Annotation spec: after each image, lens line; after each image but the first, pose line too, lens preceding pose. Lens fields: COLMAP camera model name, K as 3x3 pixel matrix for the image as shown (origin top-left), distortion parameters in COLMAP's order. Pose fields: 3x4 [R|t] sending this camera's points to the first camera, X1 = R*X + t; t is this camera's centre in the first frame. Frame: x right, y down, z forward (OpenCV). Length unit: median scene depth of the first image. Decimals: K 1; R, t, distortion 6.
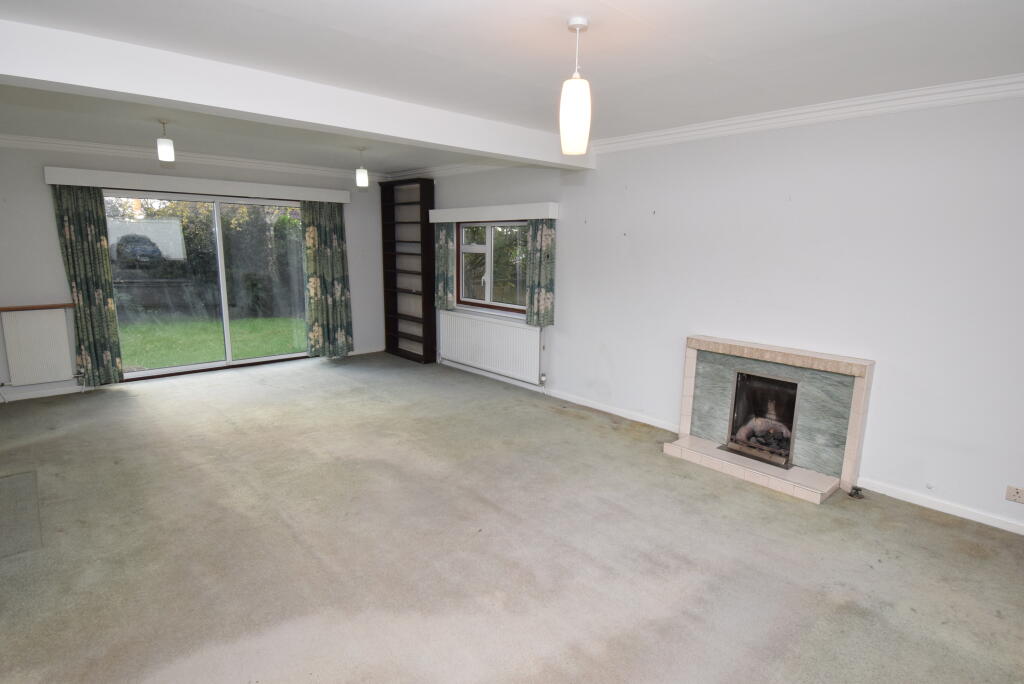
lens RADIAL K [[544.5, 0, 509.4], [0, 544.5, 342.5], [0, 0, 1]] dist [-0.000127, 0.000003]
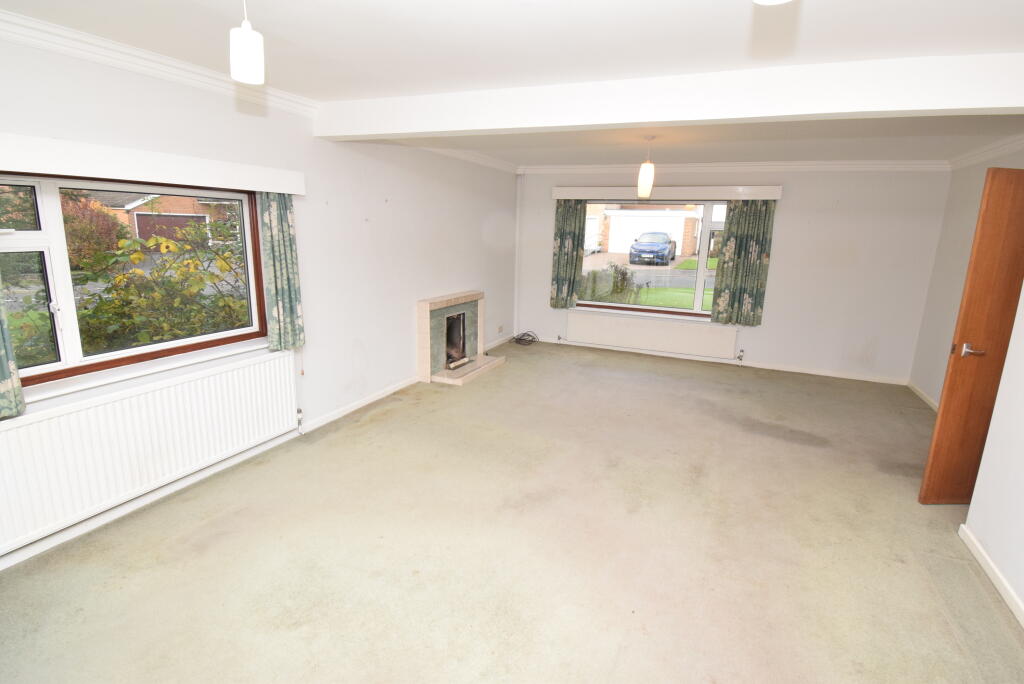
lens RADIAL K [[501.6, 0, 509.7], [0, 501.6, 340.3], [0, 0, 1]] dist [-0.002548, -0.000416]
pose [[-0.403377, -0.215785, 0.889227, -0.774628], [0.136641, 0.946695, 0.291715, -0.230482], [-0.904774, 0.239176, -0.352390, 1.175695]]
